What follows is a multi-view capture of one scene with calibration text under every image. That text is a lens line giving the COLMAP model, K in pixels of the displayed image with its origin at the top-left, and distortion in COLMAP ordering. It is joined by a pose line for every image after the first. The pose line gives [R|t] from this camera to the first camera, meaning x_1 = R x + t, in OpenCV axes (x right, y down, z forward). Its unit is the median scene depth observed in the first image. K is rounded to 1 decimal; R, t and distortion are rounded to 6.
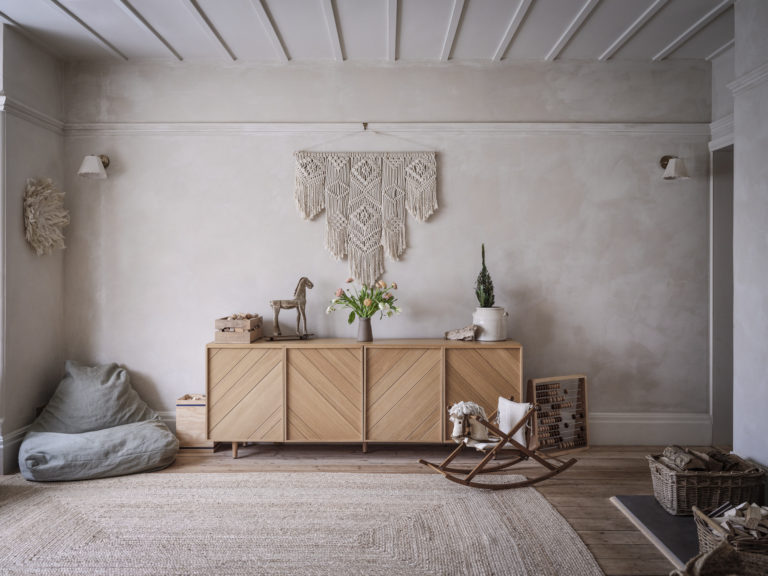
lens RADIAL K [[708.3, 0, 384.0], [0, 708.3, 272.7], [0, 0, 1]] dist [-0.002734, 0.000000]
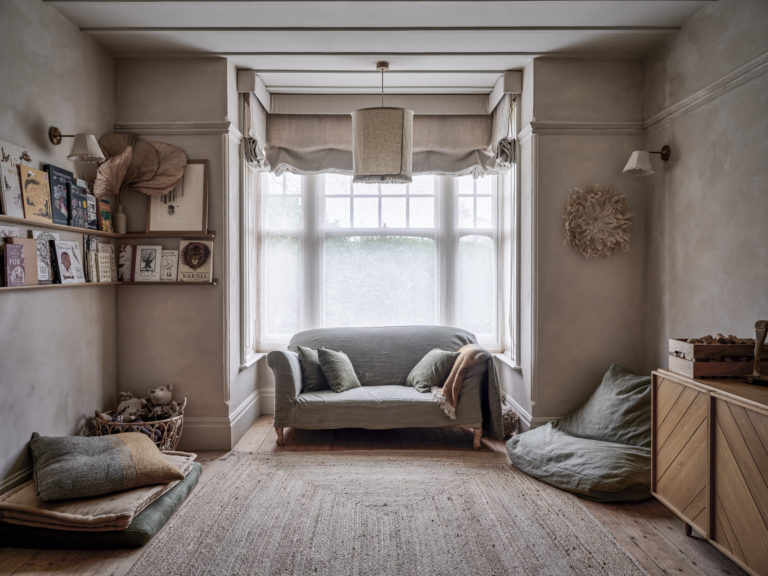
lens RADIAL K [[581.4, 0, 383.2], [0, 581.4, 279.3], [0, 0, 1]] dist [-0.000320, -0.000299]
pose [[0.019081, 0.008994, -0.999777, 0.367821], [0.001395, 0.999958, 0.009022, -0.002605], [0.999817, -0.001567, 0.019068, 0.675801]]
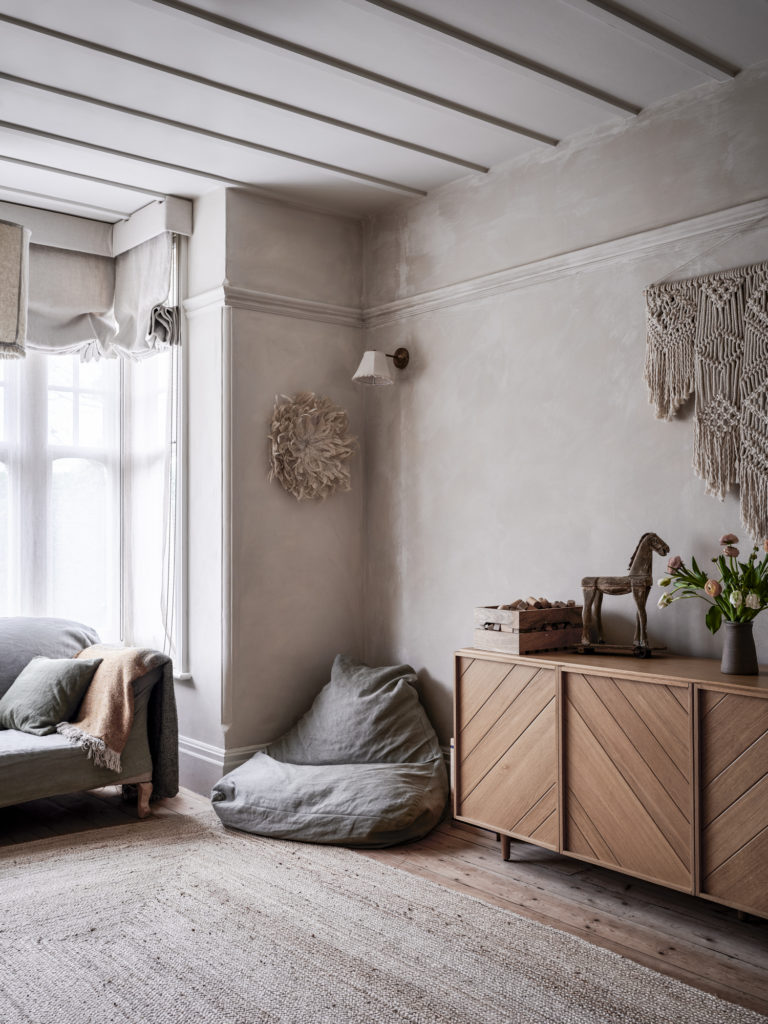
lens RADIAL K [[989.1, 0, 383.1], [0, 989.1, 518.8], [0, 0, 1]] dist [0.007983, 0.000000]
pose [[0.645471, -0.011317, -0.763701, 0.318893], [0.003531, 0.999924, -0.011834, 0.004412], [0.763776, 0.004942, 0.645462, 0.423742]]
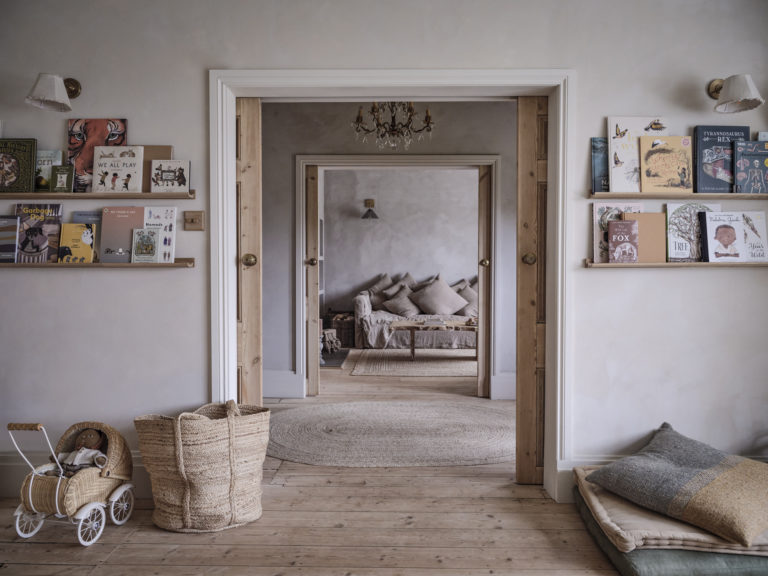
lens RADIAL K [[581.4, 0, 390.9], [0, 581.4, 281.0], [0, 0, 1]] dist [-0.000320, -0.000299]
pose [[-0.999982, -0.004641, 0.003768, -0.005701], [-0.004549, 0.999697, 0.024182, 0.014451], [-0.003879, 0.024164, -0.999700, 0.896994]]
